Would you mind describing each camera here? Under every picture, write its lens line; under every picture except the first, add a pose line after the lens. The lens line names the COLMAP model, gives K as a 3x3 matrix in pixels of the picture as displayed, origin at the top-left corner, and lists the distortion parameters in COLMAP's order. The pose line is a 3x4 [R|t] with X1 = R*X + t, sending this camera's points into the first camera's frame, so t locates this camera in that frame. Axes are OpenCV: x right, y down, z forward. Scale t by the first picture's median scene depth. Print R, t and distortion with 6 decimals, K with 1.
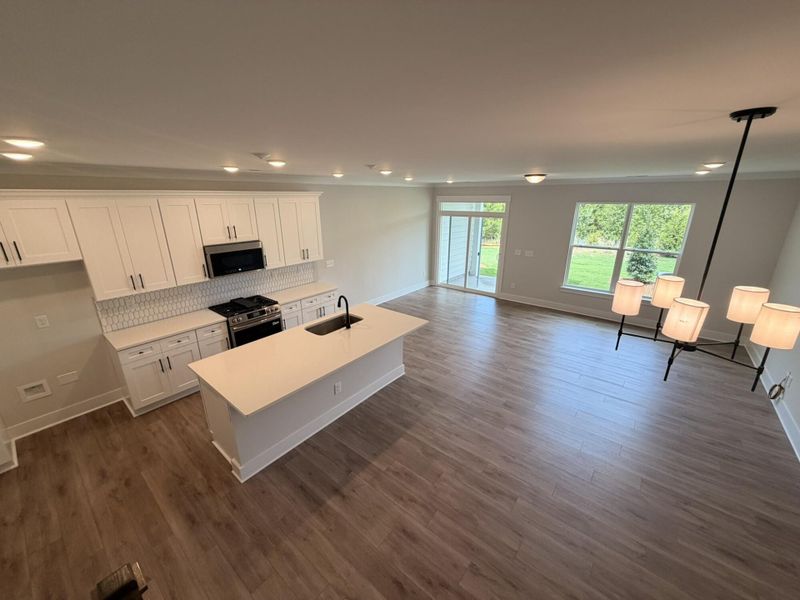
lens RADIAL K [[319.1, 0, 397.8], [0, 319.1, 298.3], [0, 0, 1]] dist [-0.001575, -0.000333]
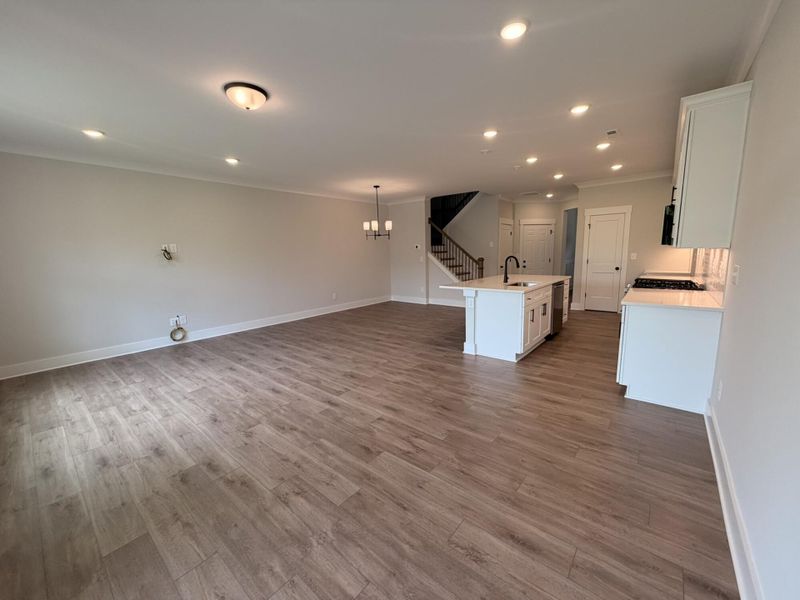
lens RADIAL K [[319.1, 0, 397.8], [0, 319.1, 298.3], [0, 0, 1]] dist [-0.001575, -0.000333]
pose [[-0.999486, 0.029306, 0.013027, 0.207018], [0.032044, 0.896153, 0.442587, -0.347409], [0.001296, 0.442777, -0.896631, 1.829743]]
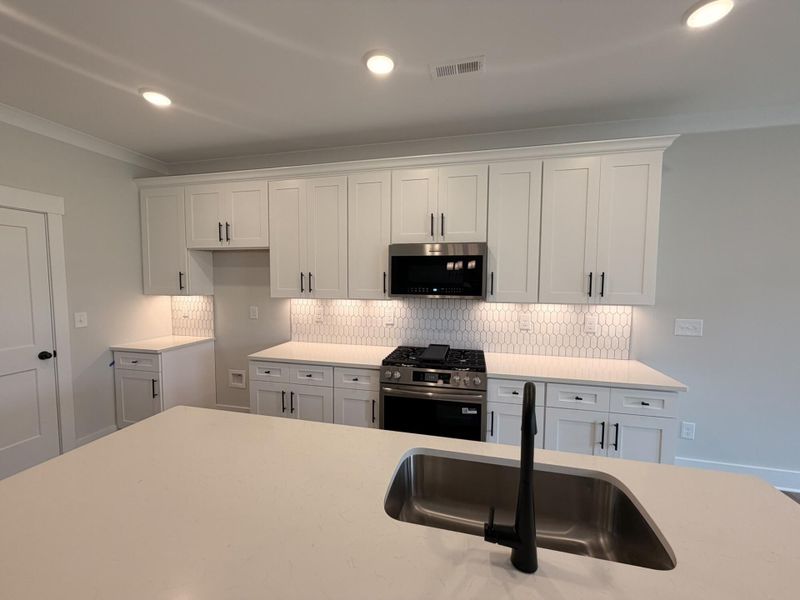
lens RADIAL K [[319.1, 0, 397.8], [0, 319.1, 298.3], [0, 0, 1]] dist [-0.001575, -0.000333]
pose [[0.436889, 0.063306, -0.897285, -0.025171], [-0.282020, 0.956866, -0.069806, -0.019204], [0.854162, 0.283550, 0.435898, 0.719023]]
